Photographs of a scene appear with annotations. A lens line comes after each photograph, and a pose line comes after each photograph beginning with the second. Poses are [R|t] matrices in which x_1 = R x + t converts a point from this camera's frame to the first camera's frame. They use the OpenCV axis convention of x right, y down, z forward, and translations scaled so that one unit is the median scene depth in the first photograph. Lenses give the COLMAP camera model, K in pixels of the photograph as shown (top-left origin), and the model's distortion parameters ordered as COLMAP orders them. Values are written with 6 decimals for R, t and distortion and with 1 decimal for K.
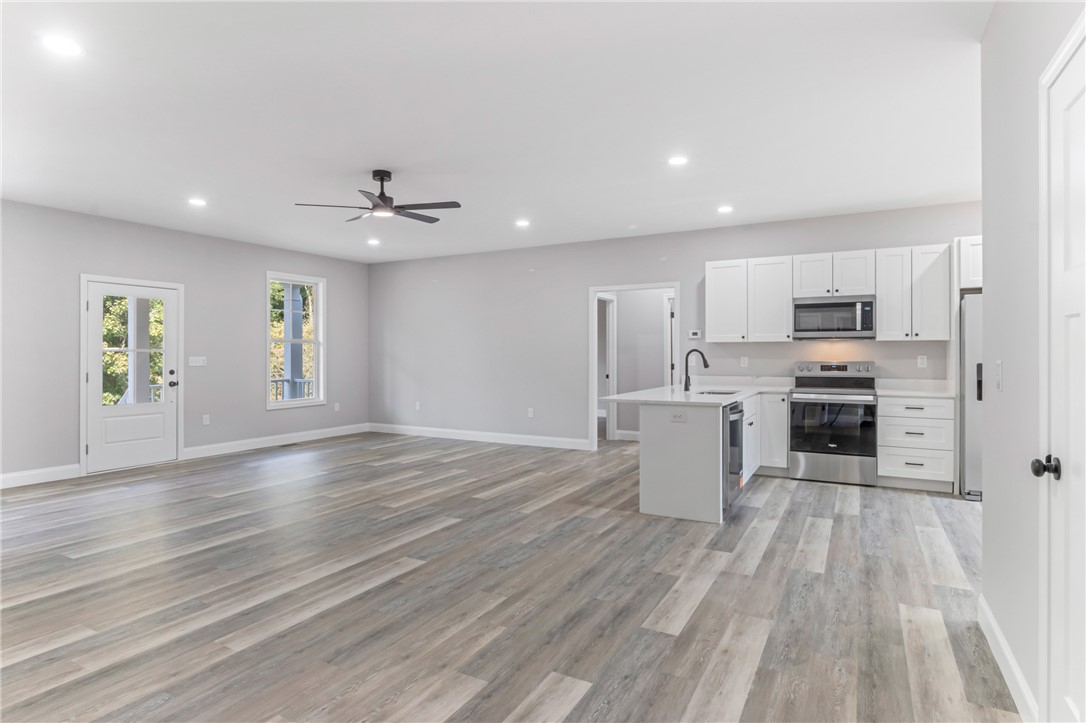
lens RADIAL K [[573.8, 0, 543.2], [0, 573.8, 355.7], [0, 0, 1]] dist [-0.013339, -0.001091]
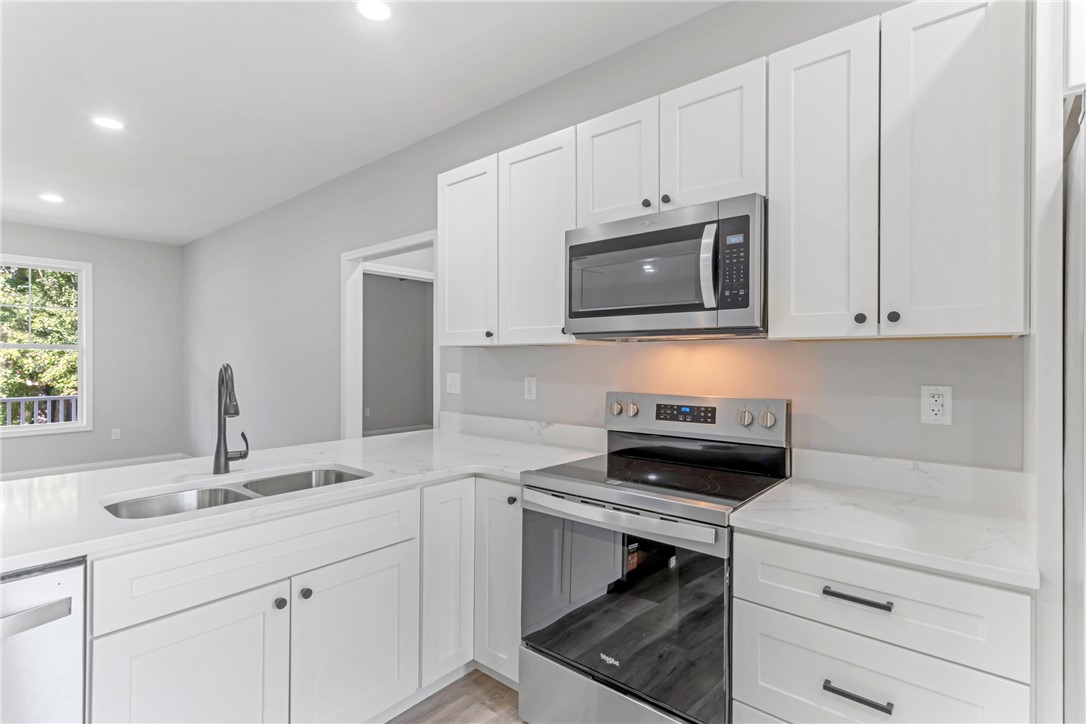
lens RADIAL K [[530.8, 0, 536.0], [0, 530.8, 361.0], [0, 0, 1]] dist [0.006140, 0.000429]
pose [[0.977193, 0.003115, -0.212331, 0.505189], [-0.003099, 0.999995, 0.000408, -0.013253], [0.212331, 0.000259, 0.977198, 0.661246]]
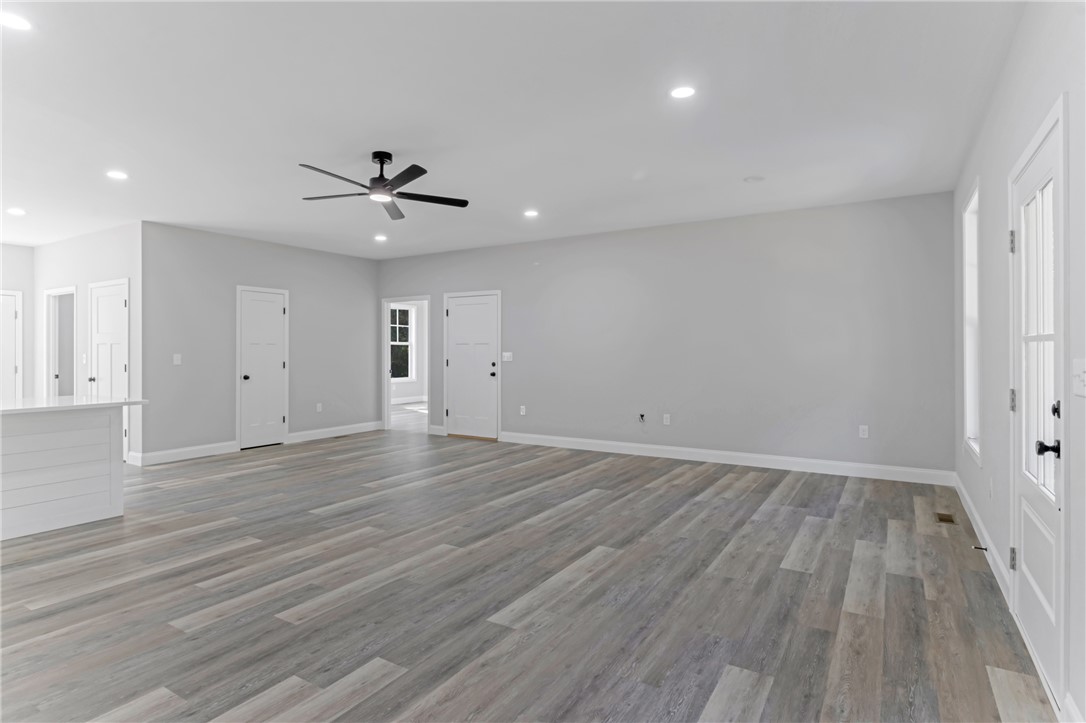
lens RADIAL K [[573.8, 0, 551.3], [0, 573.8, 355.1], [0, 0, 1]] dist [-0.013339, -0.001091]
pose [[-0.998970, 0.001097, 0.045366, -0.472193], [0.001596, 0.999939, 0.010963, -0.004683], [-0.045352, 0.011024, -0.998910, 1.513392]]
